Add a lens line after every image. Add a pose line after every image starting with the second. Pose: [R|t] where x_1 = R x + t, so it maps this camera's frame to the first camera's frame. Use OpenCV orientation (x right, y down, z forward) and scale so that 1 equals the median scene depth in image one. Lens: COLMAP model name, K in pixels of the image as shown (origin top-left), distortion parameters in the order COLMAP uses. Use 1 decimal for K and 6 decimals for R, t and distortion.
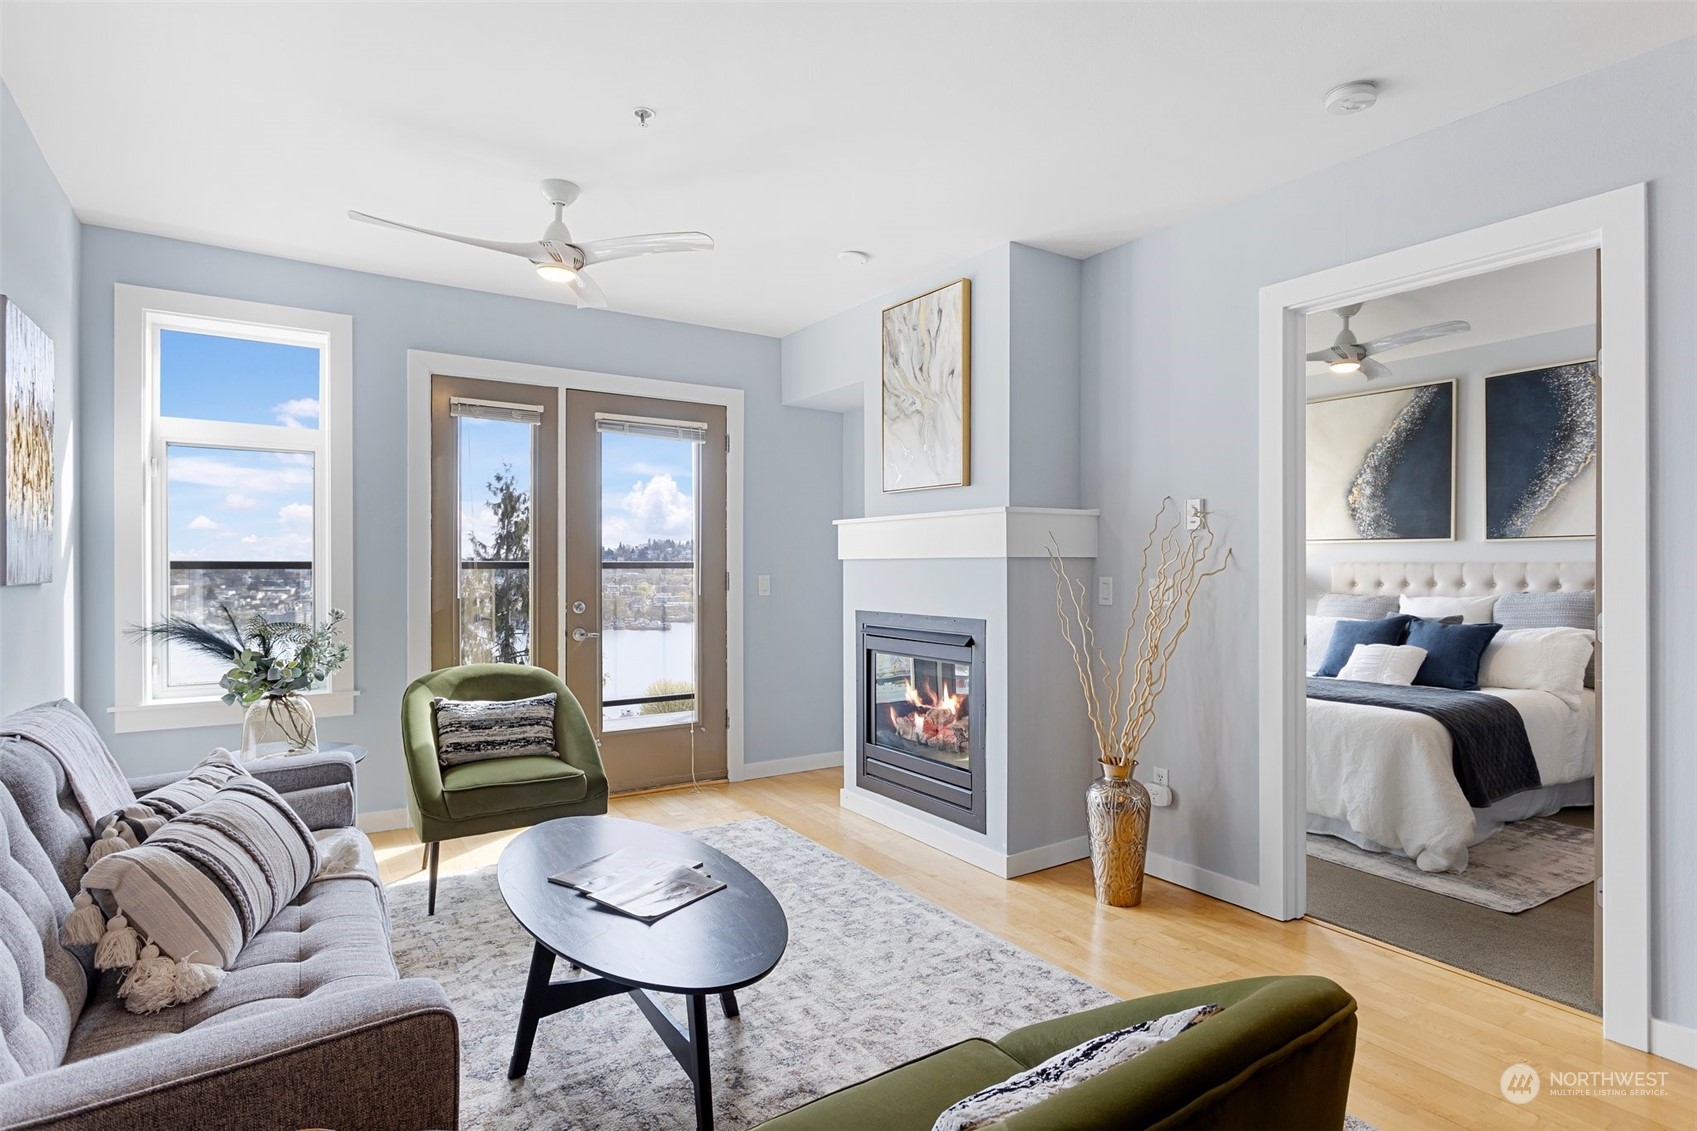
lens RADIAL K [[880.8, 0, 848.5], [0, 880.8, 565.5], [0, 0, 1]] dist [-0.001163, 0.002096]
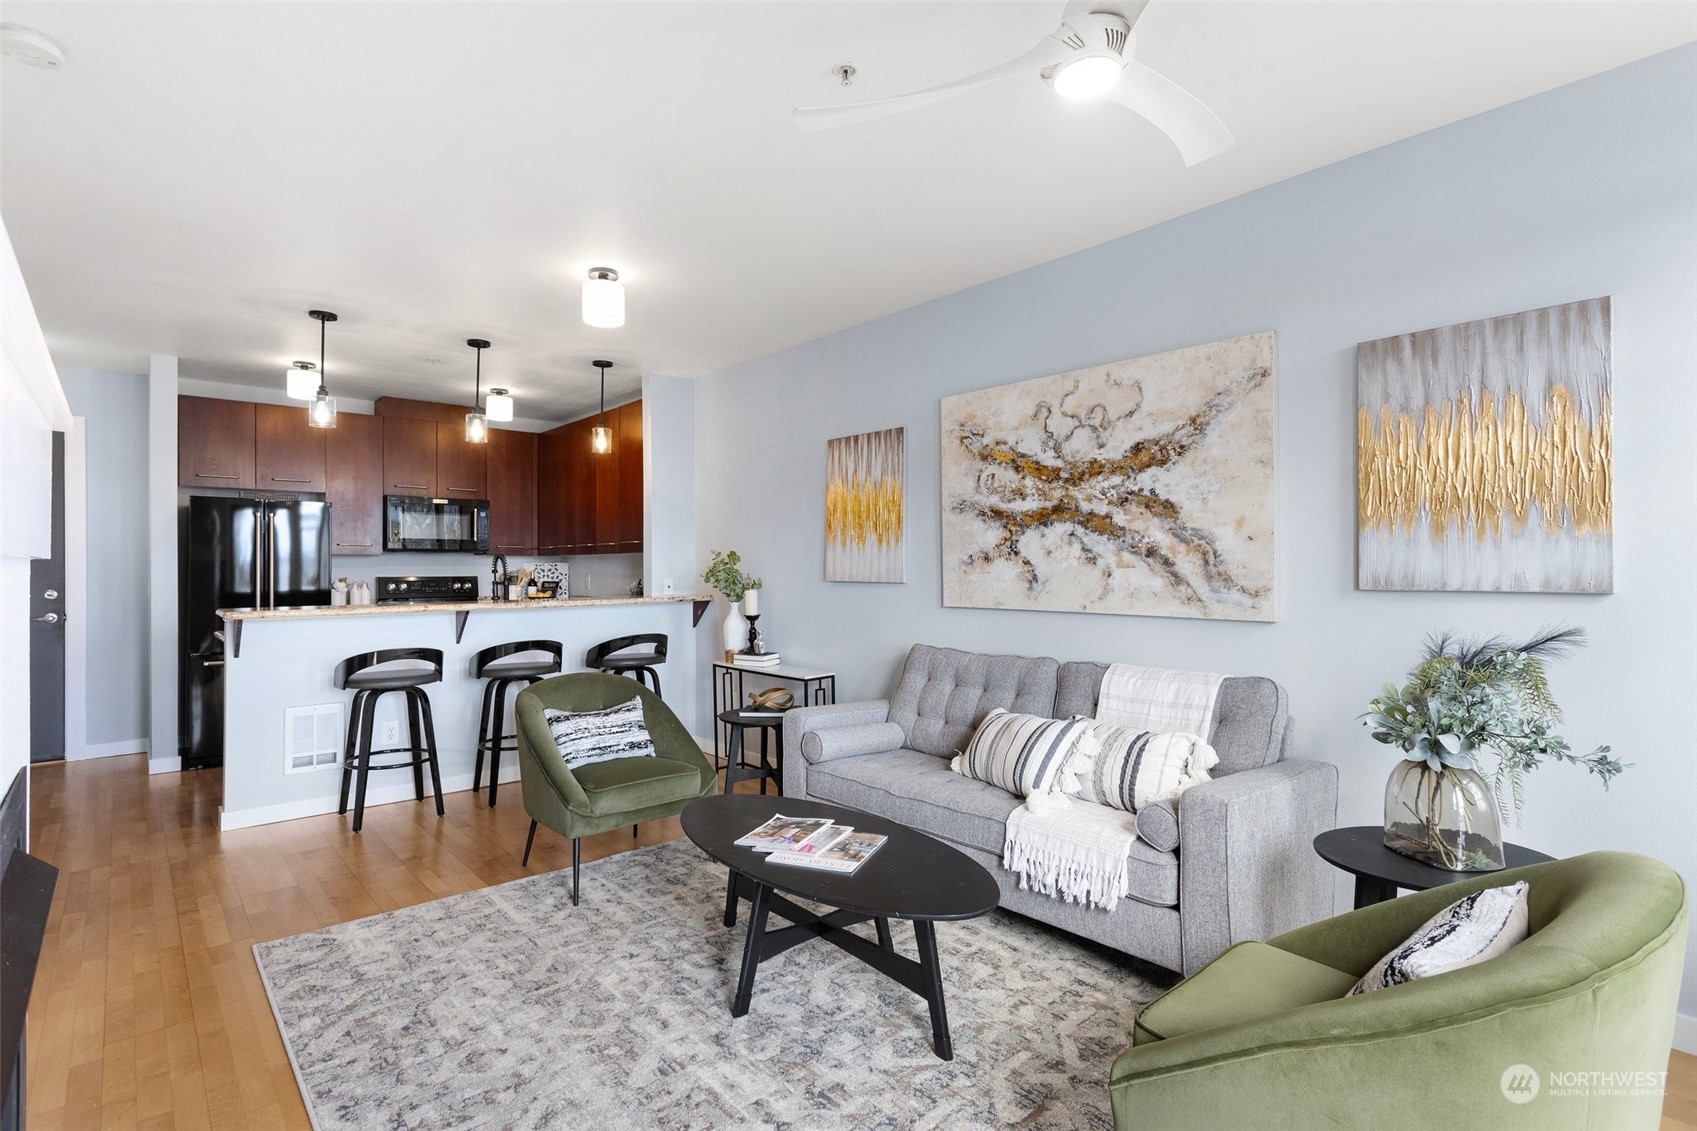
lens RADIAL K [[811.1, 0, 849.9], [0, 811.1, 566.9], [0, 0, 1]] dist [0.000977, 0.000184]
pose [[-0.988558, 0.004045, -0.150785, -0.070771], [0.004582, 0.999984, -0.003214, -0.004216], [0.150769, -0.003869, -0.988561, 1.161315]]
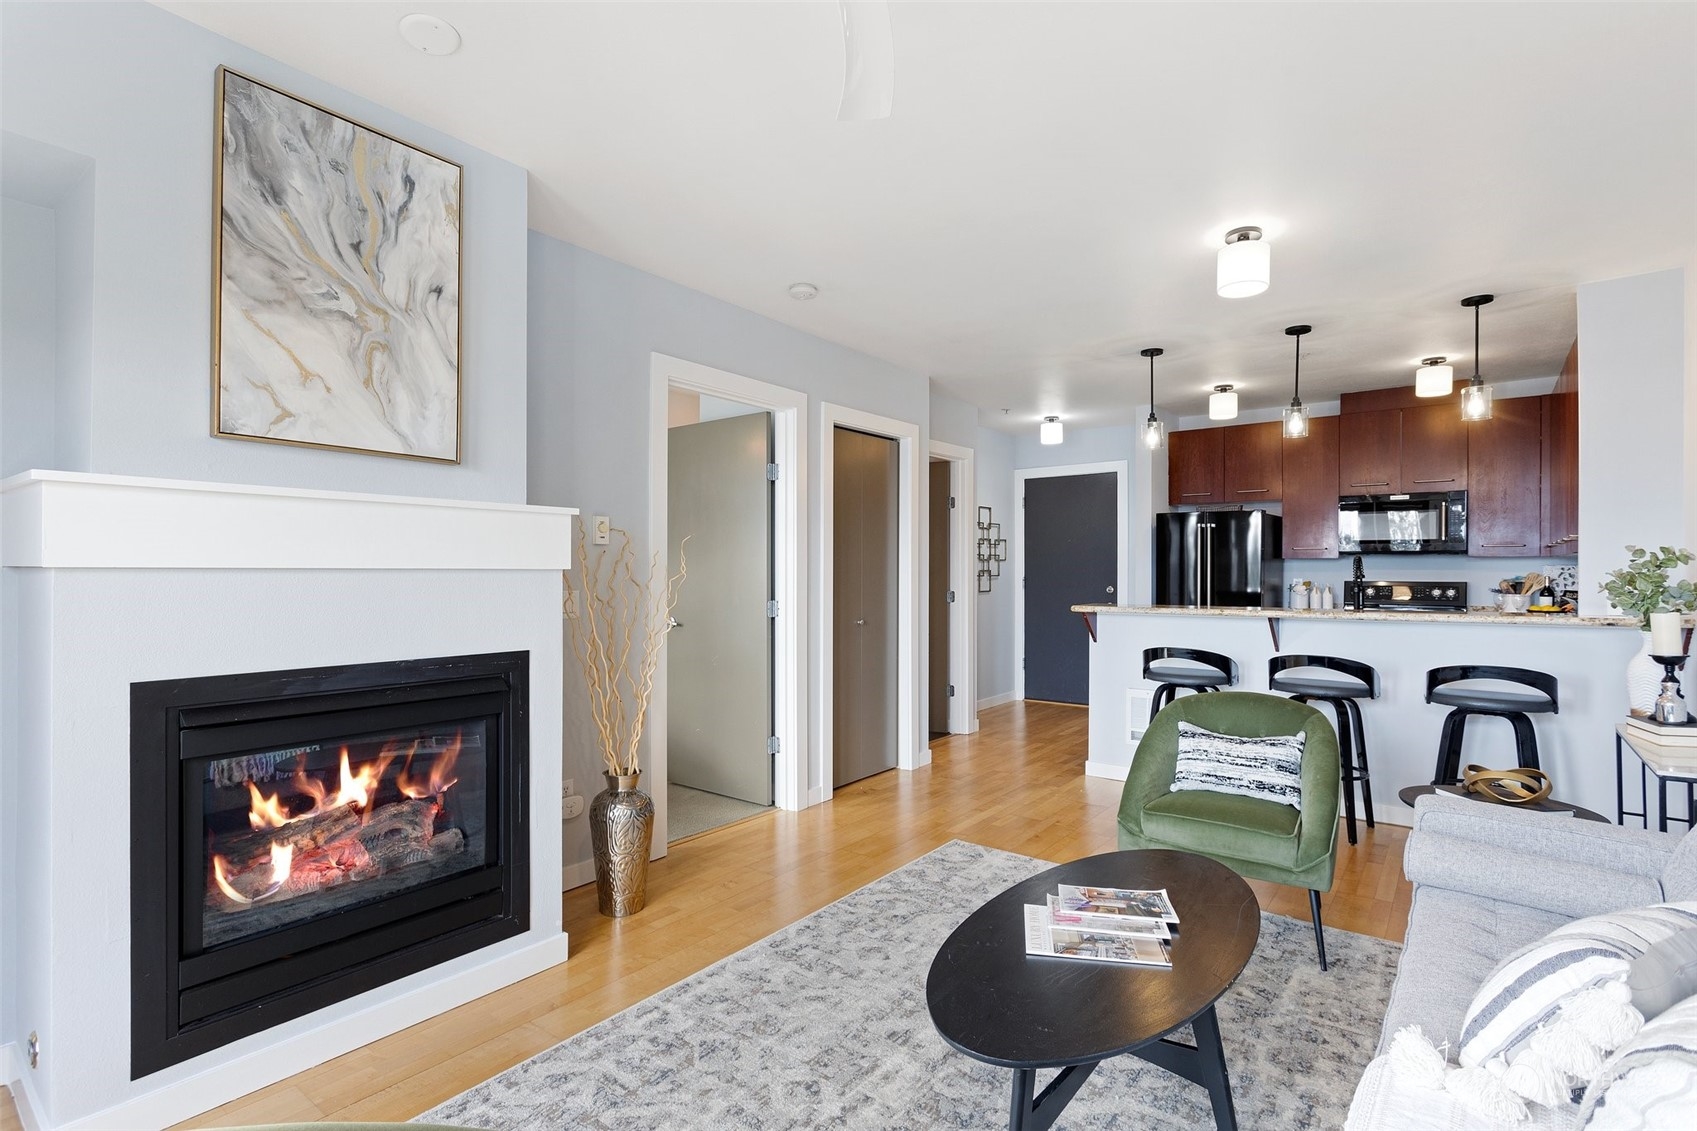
lens RADIAL K [[817.1, 0, 847.8], [0, 817.1, 574.7], [0, 0, 1]] dist [-0.001634, -0.000031]
pose [[-0.333239, -0.004050, 0.942834, -0.536541], [-0.003712, 0.999989, 0.002983, -0.007088], [-0.942835, -0.002506, -0.333250, 0.861748]]
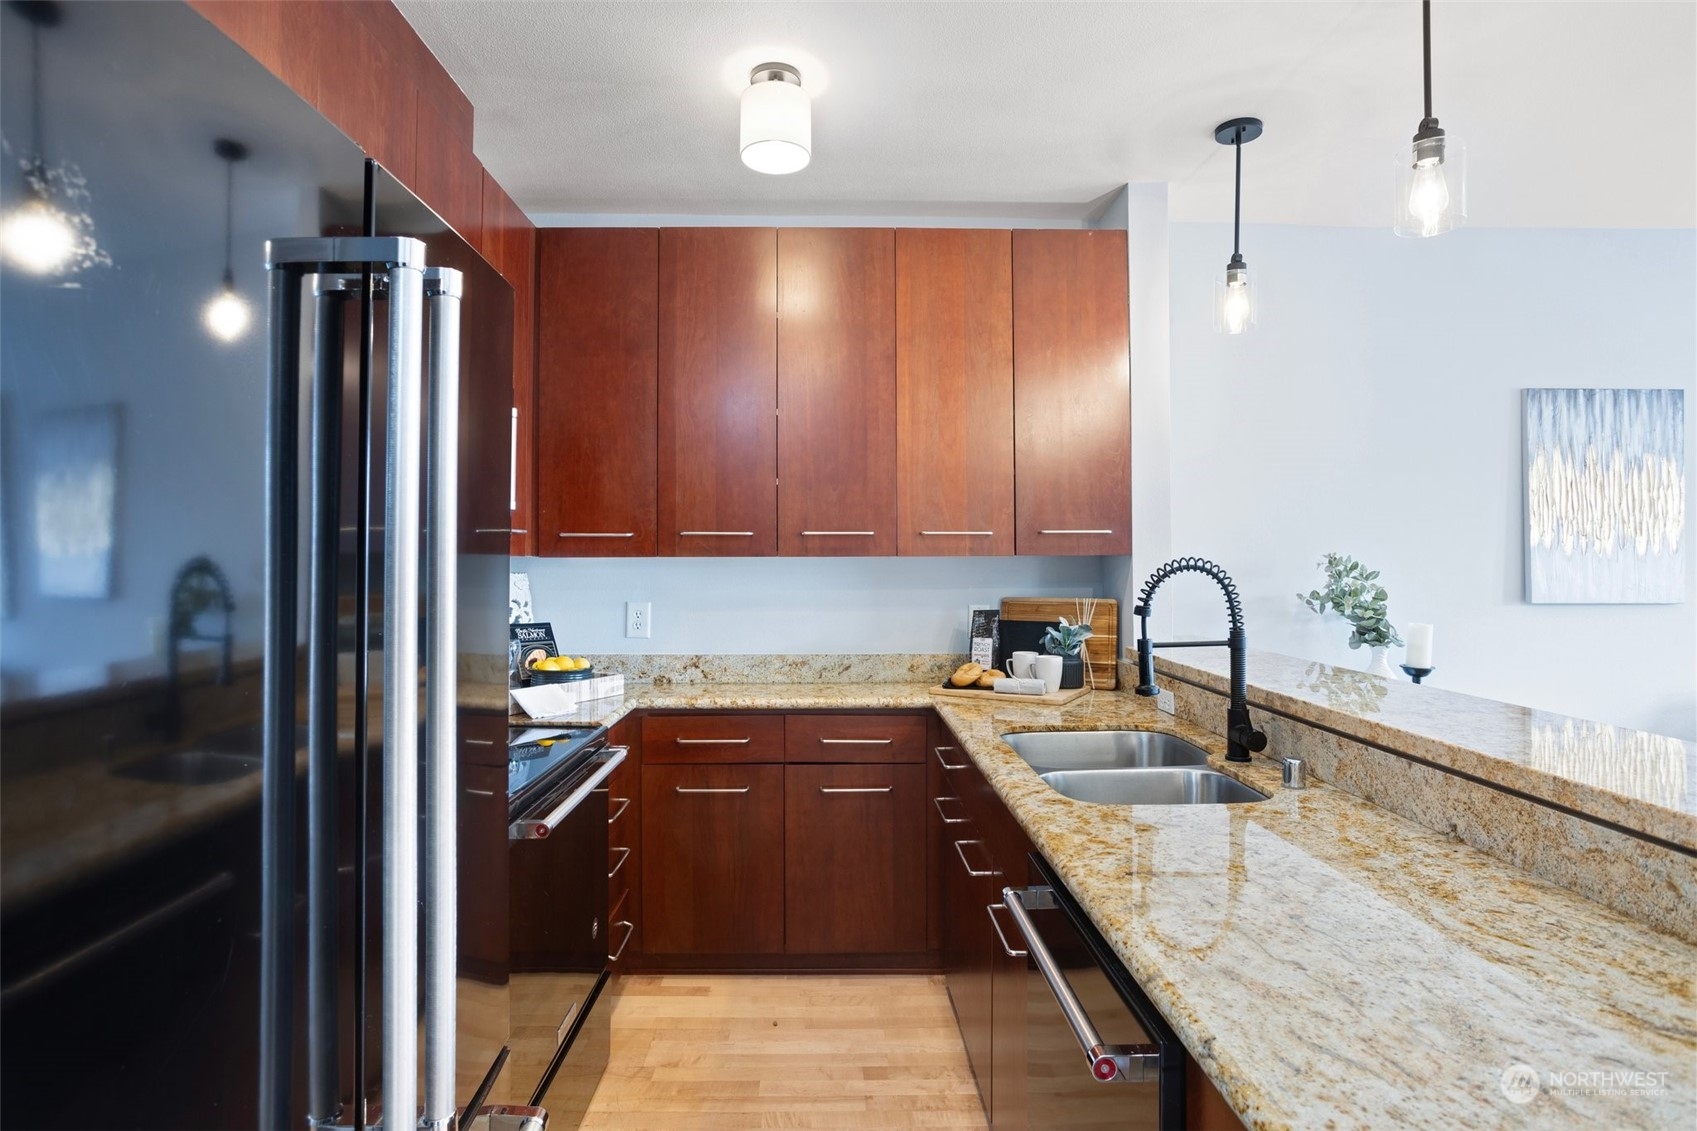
lens RADIAL K [[857.1, 0, 866.6], [0, 857.1, 549.4], [0, 0, 1]] dist [0.001847, 0.002248]
pose [[-0.513128, -0.011455, -0.858236, 0.760063], [0.007636, 0.999810, -0.017910, -0.028500], [0.858278, -0.015744, -0.512943, -0.068338]]
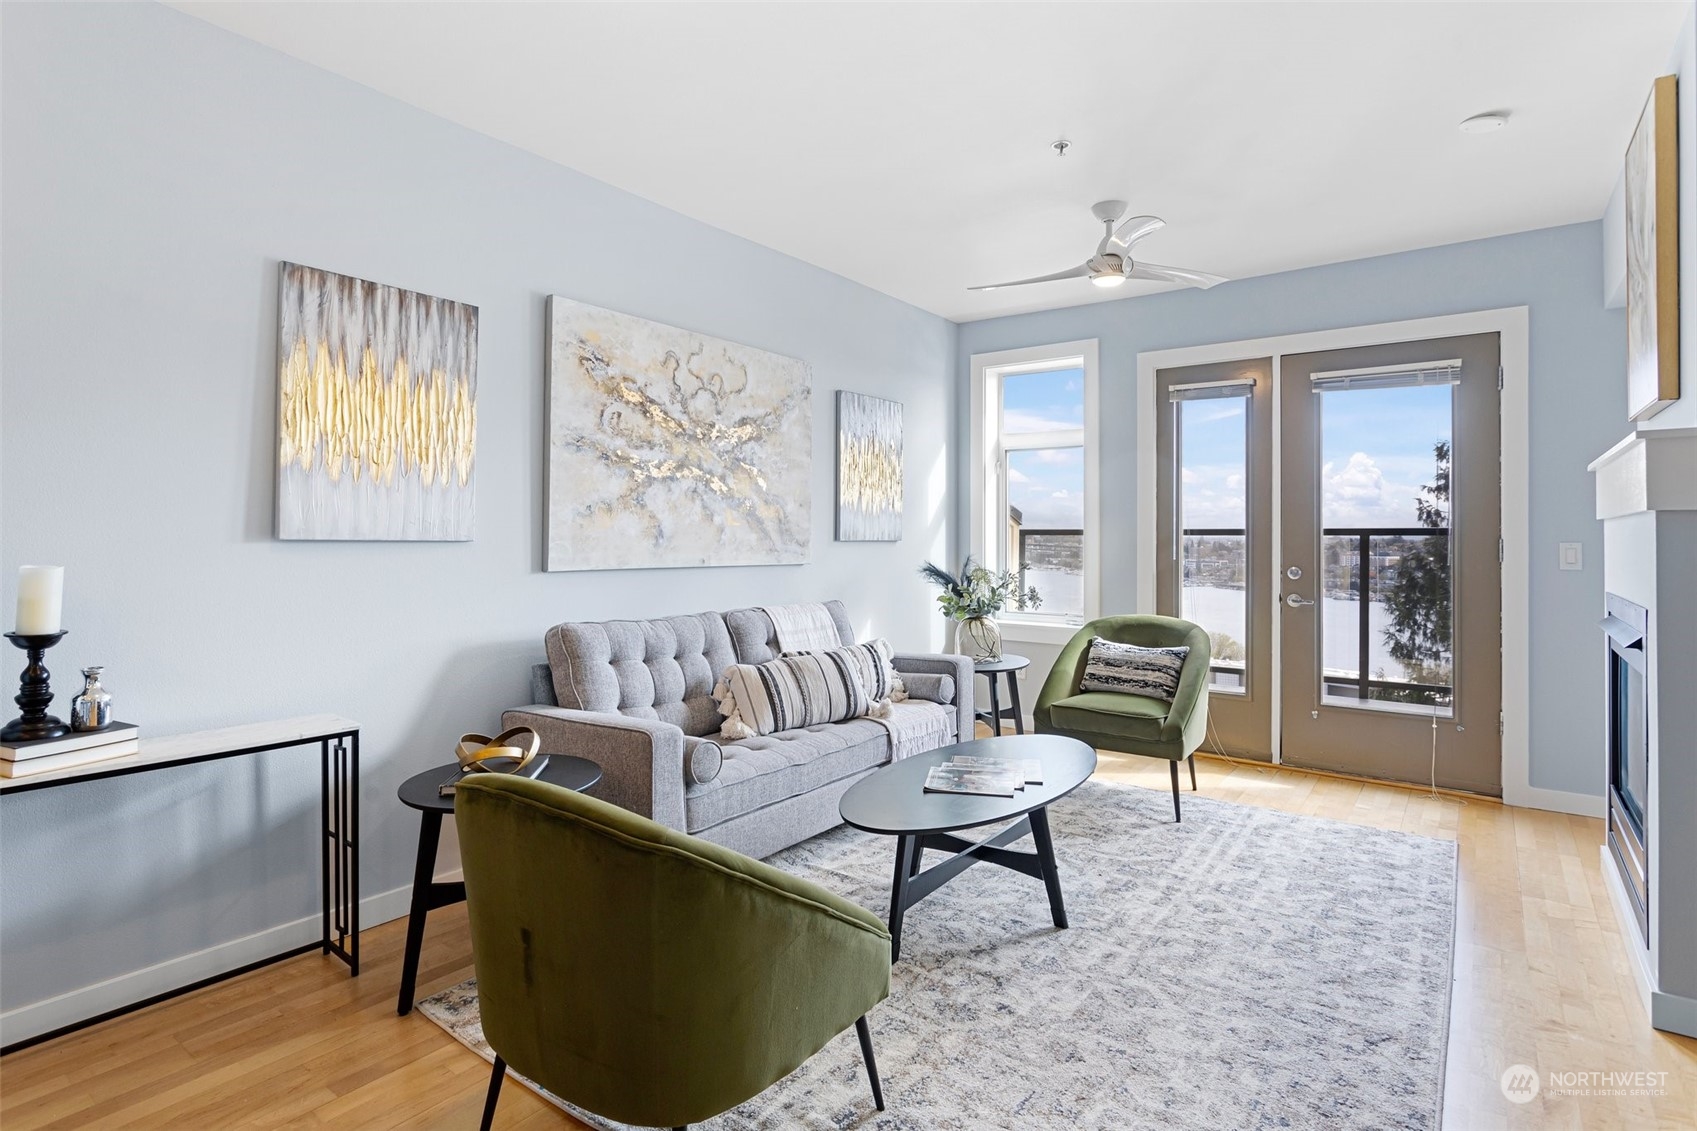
lens RADIAL K [[853.3, 0, 831.7], [0, 853.3, 532.5], [0, 0, 1]] dist [-0.029412, 0.015620]
pose [[0.327522, -0.003365, -0.944838, 0.471998], [-0.002512, 0.999987, -0.004432, 0.007934], [0.944840, 0.003825, 0.327509, 0.217680]]
